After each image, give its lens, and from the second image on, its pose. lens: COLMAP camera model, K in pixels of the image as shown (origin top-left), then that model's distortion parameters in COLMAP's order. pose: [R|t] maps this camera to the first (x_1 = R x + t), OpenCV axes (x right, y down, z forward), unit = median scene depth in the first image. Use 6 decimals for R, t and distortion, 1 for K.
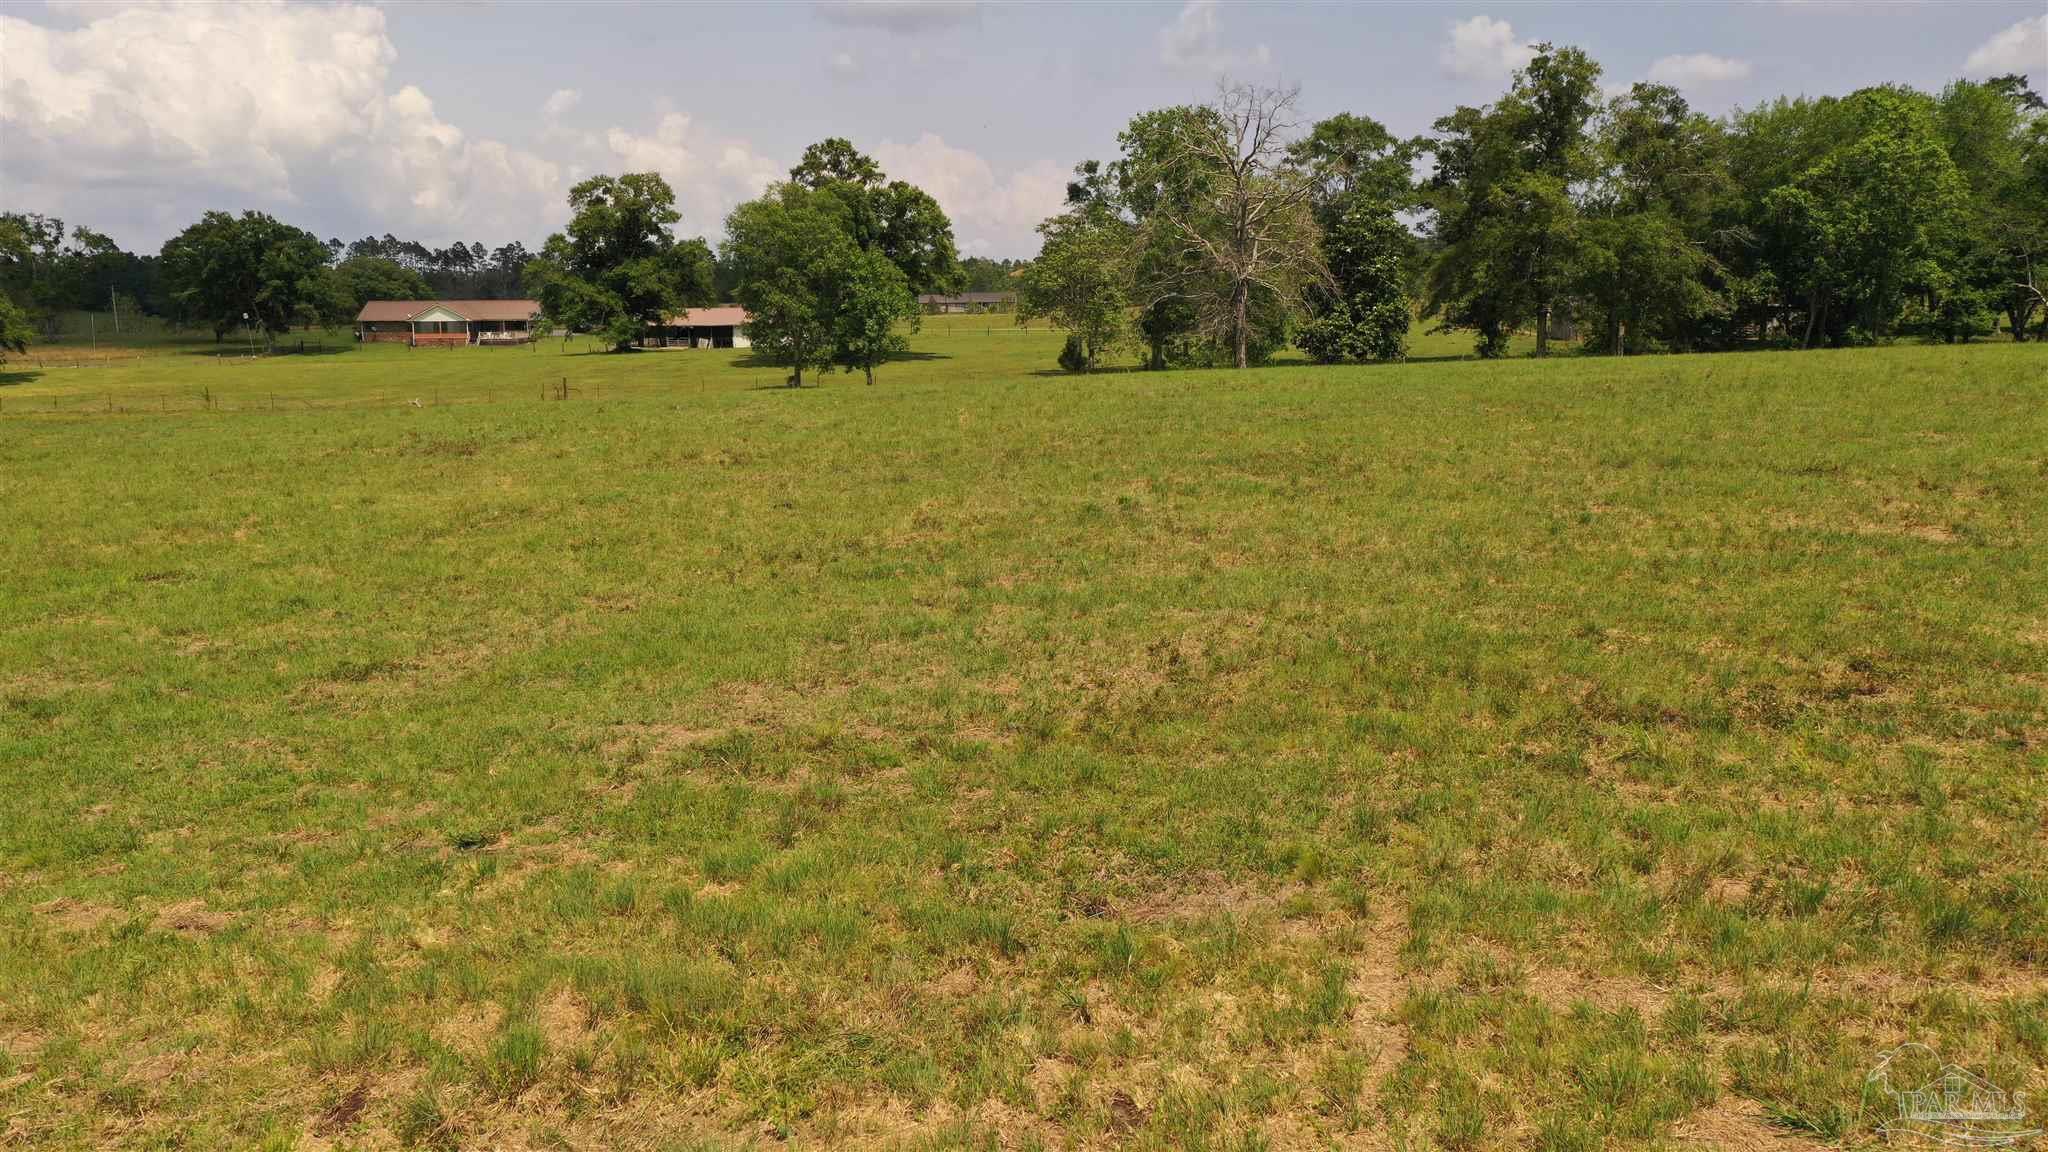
lens RADIAL K [[1623.5, 0, 1024.2], [0, 1623.5, 576.8], [0, 0, 1]] dist [0.009415, 0.010163]
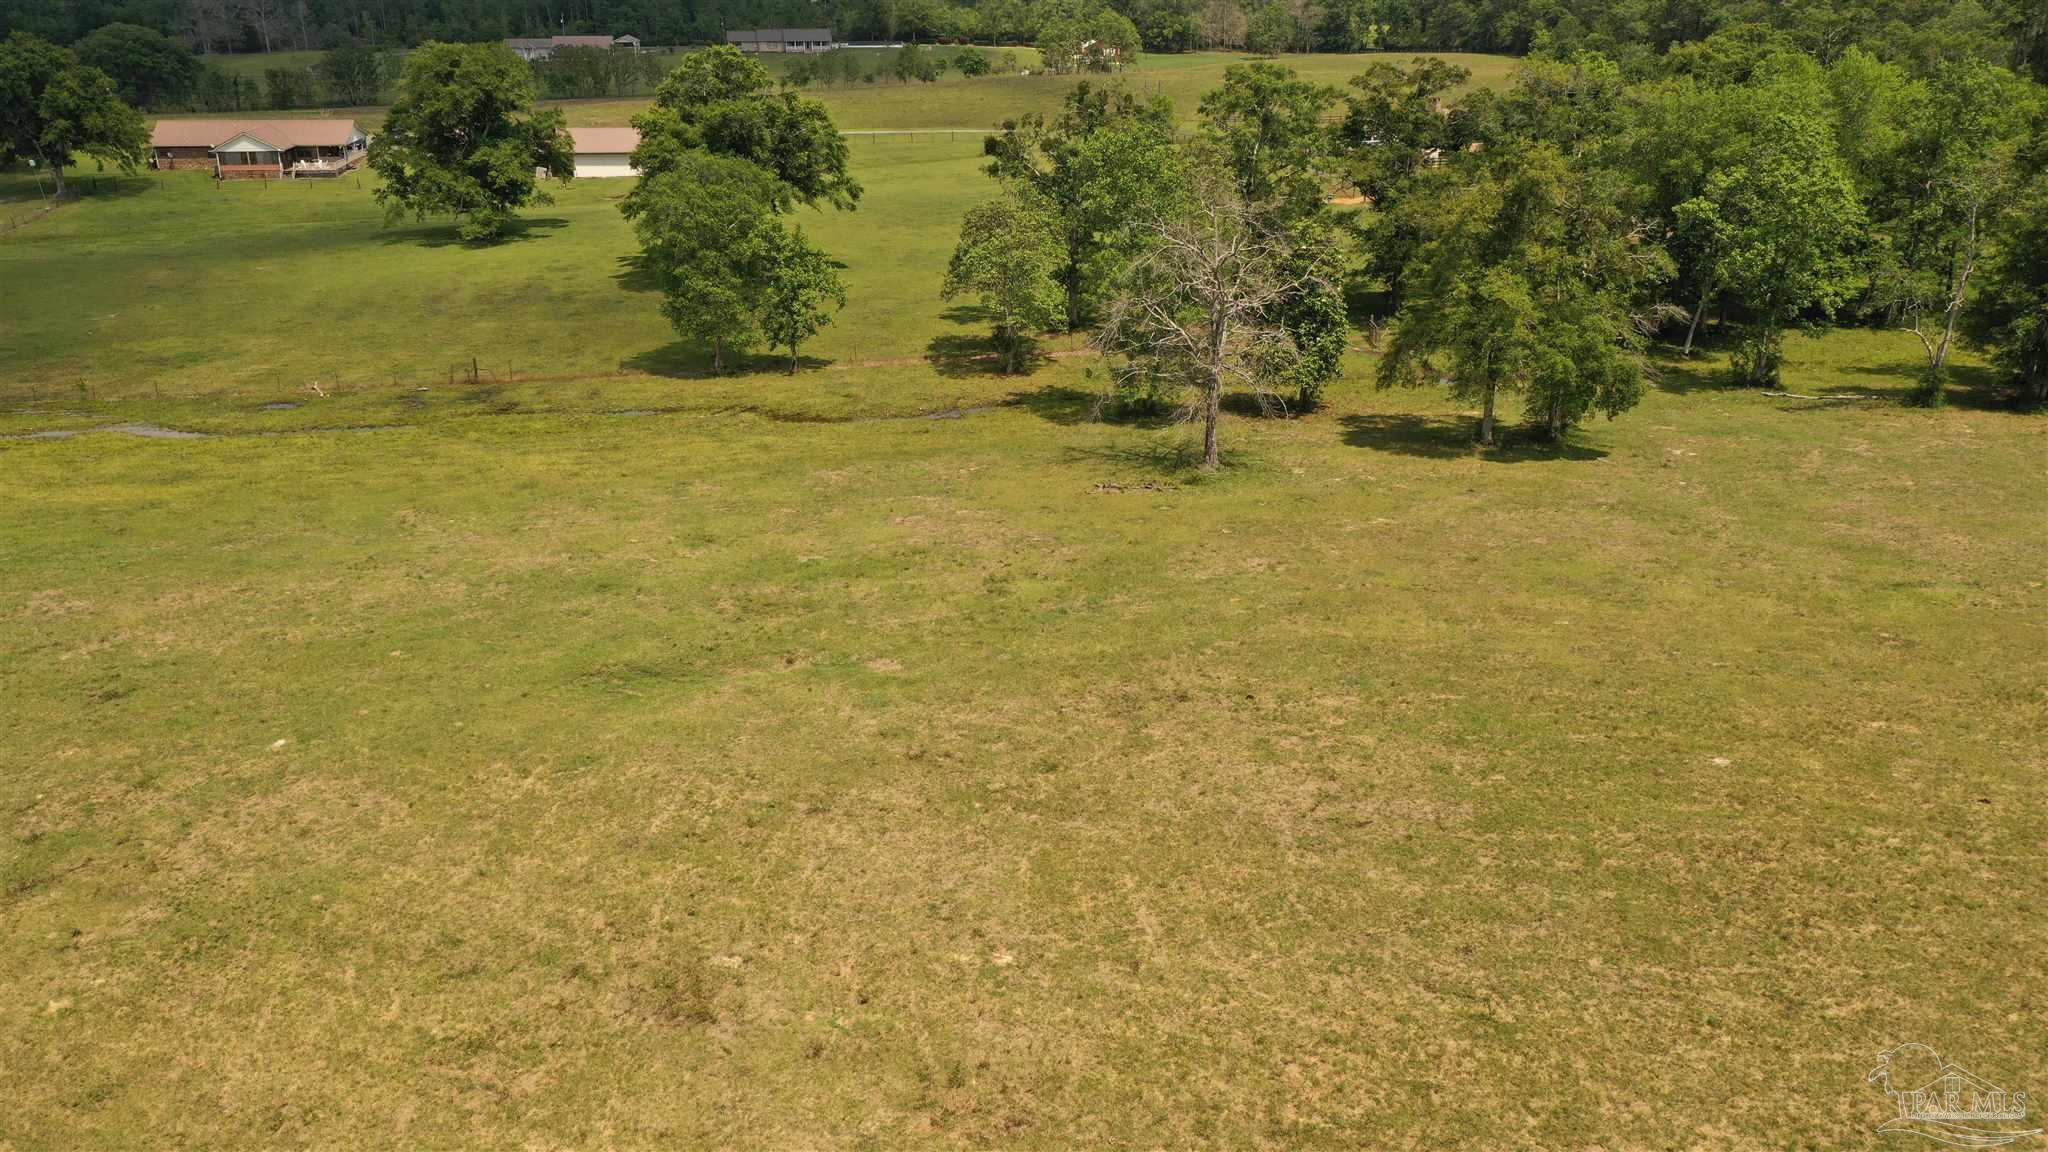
lens RADIAL K [[1623.5, 0, 1023.1], [0, 1623.5, 575.6], [0, 0, 1]] dist [0.009415, 0.010163]
pose [[0.992106, -0.038332, 0.119397, -0.057106], [0.014965, 0.981522, 0.190764, -0.125380], [-0.124503, -0.187471, 0.974348, -0.005564]]
